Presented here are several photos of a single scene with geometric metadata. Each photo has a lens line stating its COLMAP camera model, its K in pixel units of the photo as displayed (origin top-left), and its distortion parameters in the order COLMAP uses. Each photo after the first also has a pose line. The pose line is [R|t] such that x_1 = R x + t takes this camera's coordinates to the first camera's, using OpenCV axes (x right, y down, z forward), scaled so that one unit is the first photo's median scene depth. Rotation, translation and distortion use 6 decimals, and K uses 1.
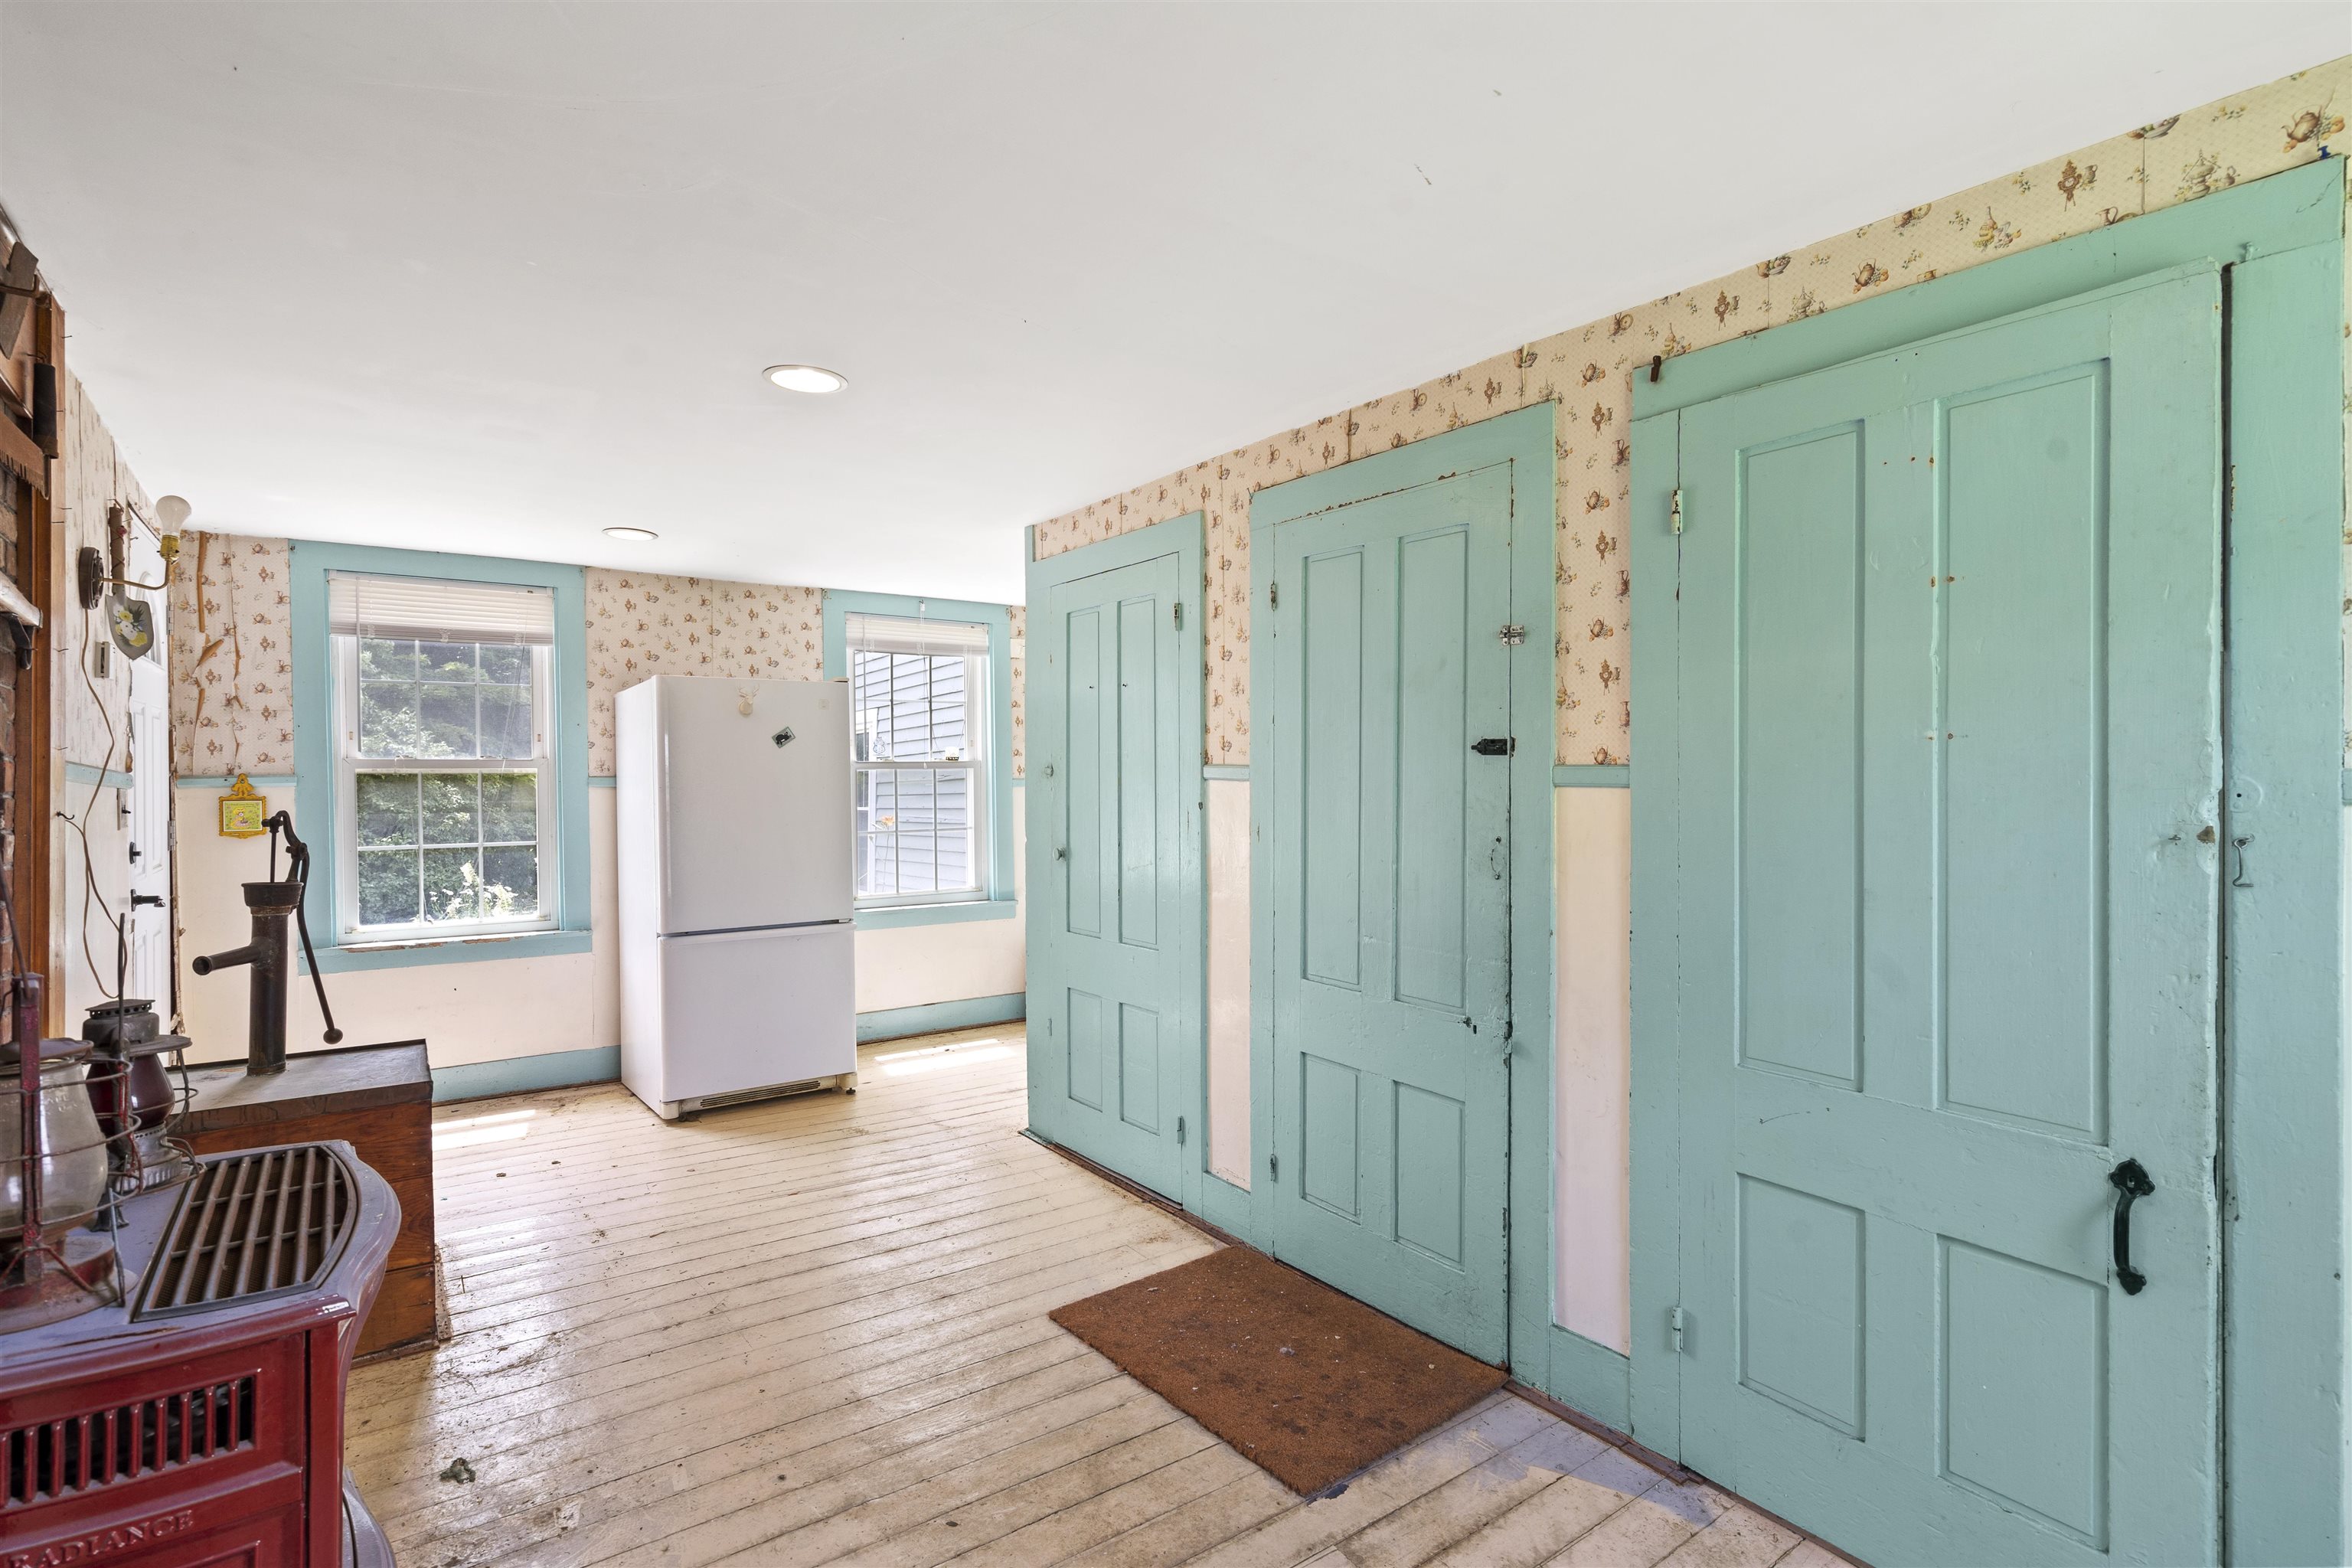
lens RADIAL K [[1142.6, 0, 1176.0], [0, 1142.6, 784.0], [0, 0, 1]] dist [0.003353, 0.000222]
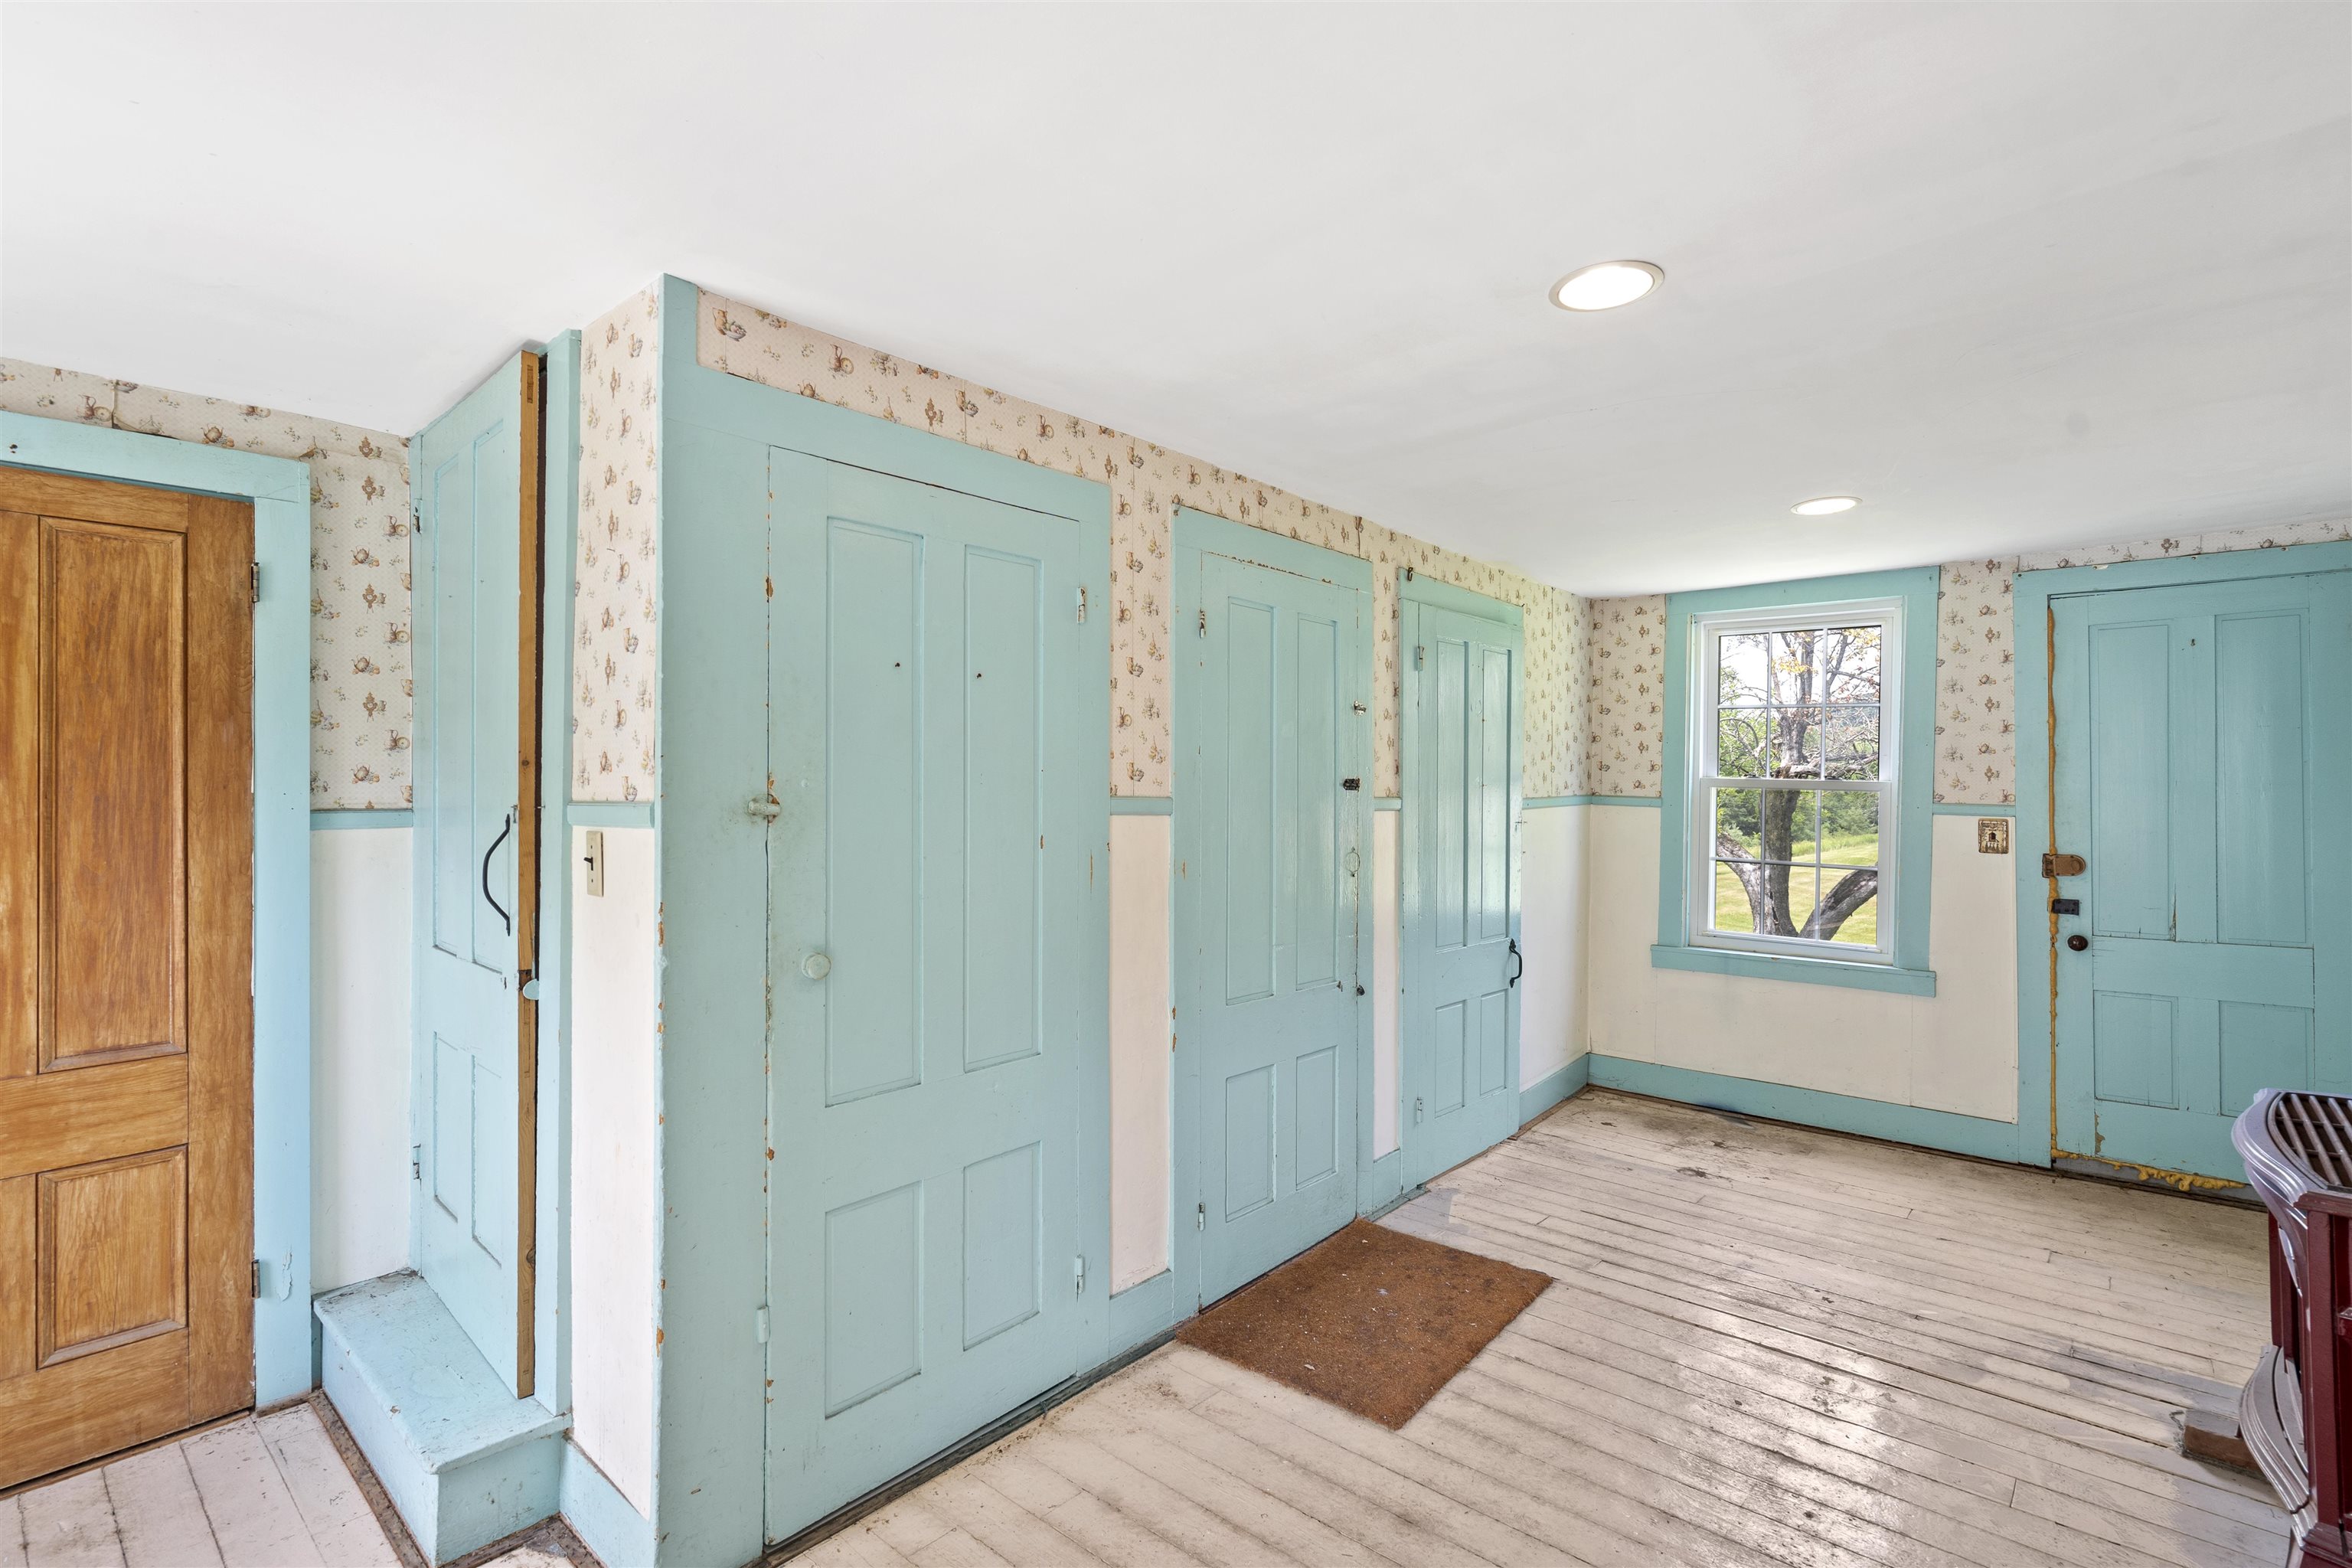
lens RADIAL K [[1093.4, 0, 1176.0], [0, 1093.4, 784.0], [0, 0, 1]] dist [-0.000640, 0.000474]
pose [[-0.220881, 0.010103, 0.975248, -0.837460], [0.014600, 0.999869, -0.007052, -0.021972], [-0.975192, 0.012681, -0.220999, 1.259529]]
